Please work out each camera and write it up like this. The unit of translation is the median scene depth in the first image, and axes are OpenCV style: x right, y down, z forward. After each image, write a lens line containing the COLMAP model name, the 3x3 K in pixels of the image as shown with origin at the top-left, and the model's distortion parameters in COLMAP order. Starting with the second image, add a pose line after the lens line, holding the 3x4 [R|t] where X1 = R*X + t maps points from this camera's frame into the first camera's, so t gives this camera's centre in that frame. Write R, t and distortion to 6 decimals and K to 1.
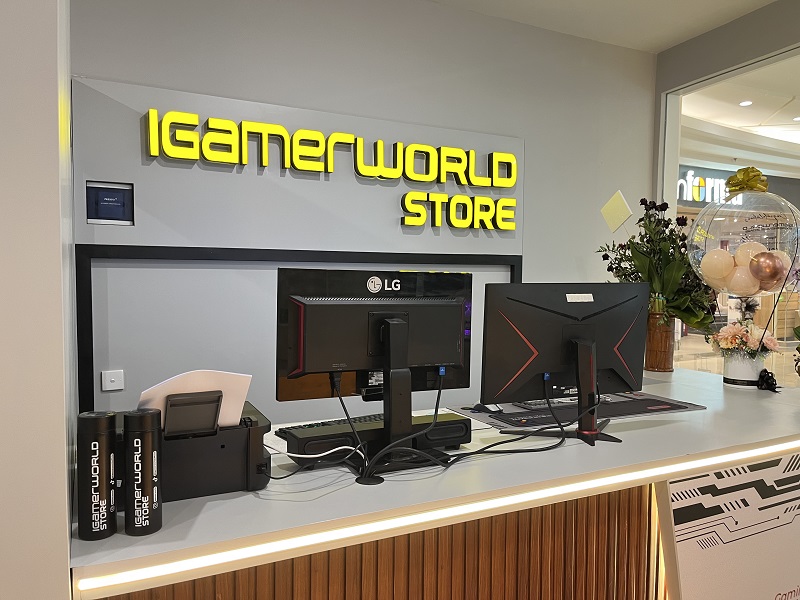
lens RADIAL K [[600.6, 0, 399.6], [0, 600.6, 305.6], [0, 0, 1]] dist [0.085953, -0.121711]
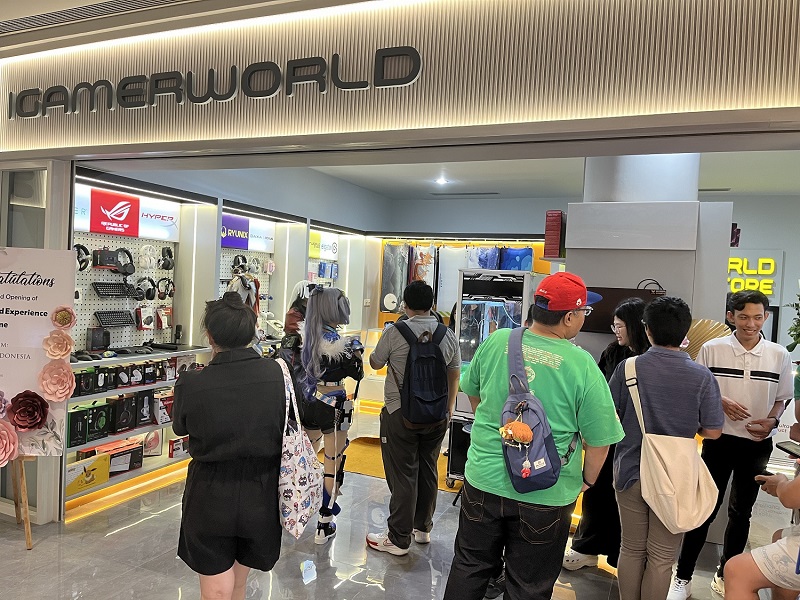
lens RADIAL K [[600.6, 0, 399.6], [0, 600.6, 305.6], [0, 0, 1]] dist [0.085953, -0.121711]
pose [[0.621291, 0.057454, -0.781471, 1.268082], [-0.092338, 0.995728, -0.000206, 0.041632], [0.778120, 0.072288, 0.623942, -1.610765]]
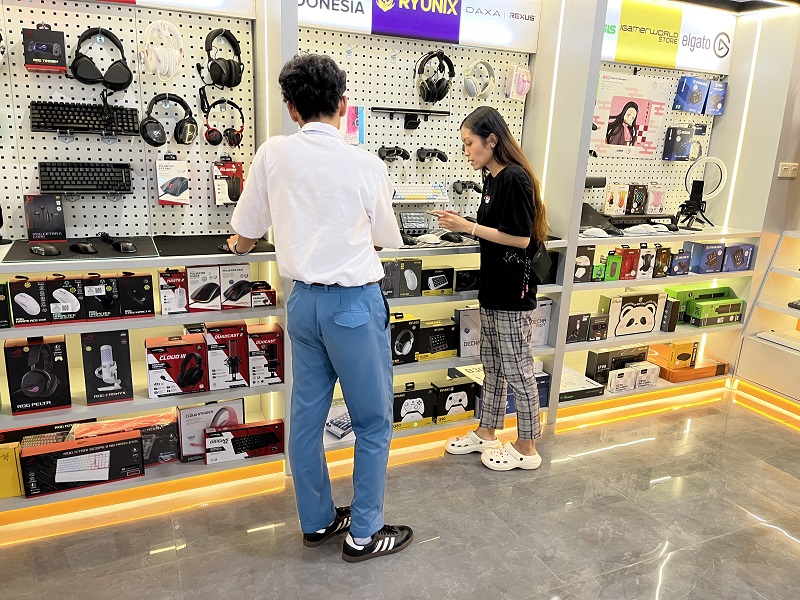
lens RADIAL K [[600.6, 0, 399.6], [0, 600.6, 305.6], [0, 0, 1]] dist [0.085953, -0.121711]
pose [[-0.064397, 0.260118, -0.963427, 0.325256], [-0.096571, 0.959275, 0.265453, 0.052666], [0.993241, 0.110133, -0.036654, -0.718090]]
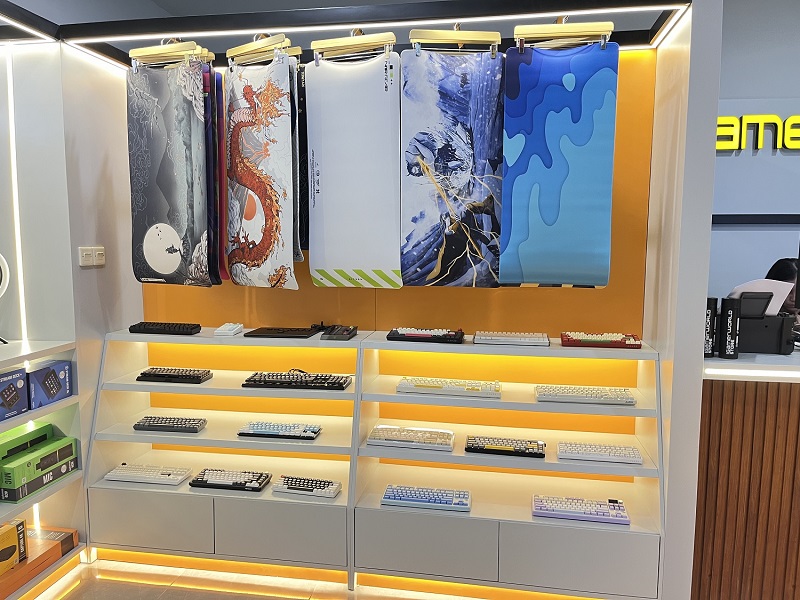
lens RADIAL K [[600.6, 0, 399.6], [0, 600.6, 305.6], [0, 0, 1]] dist [0.085953, -0.121711]
pose [[0.796397, 0.065166, -0.601253, -0.033902], [-0.034048, 0.997432, 0.063006, 0.042090], [0.603815, -0.029707, 0.796571, -0.478219]]
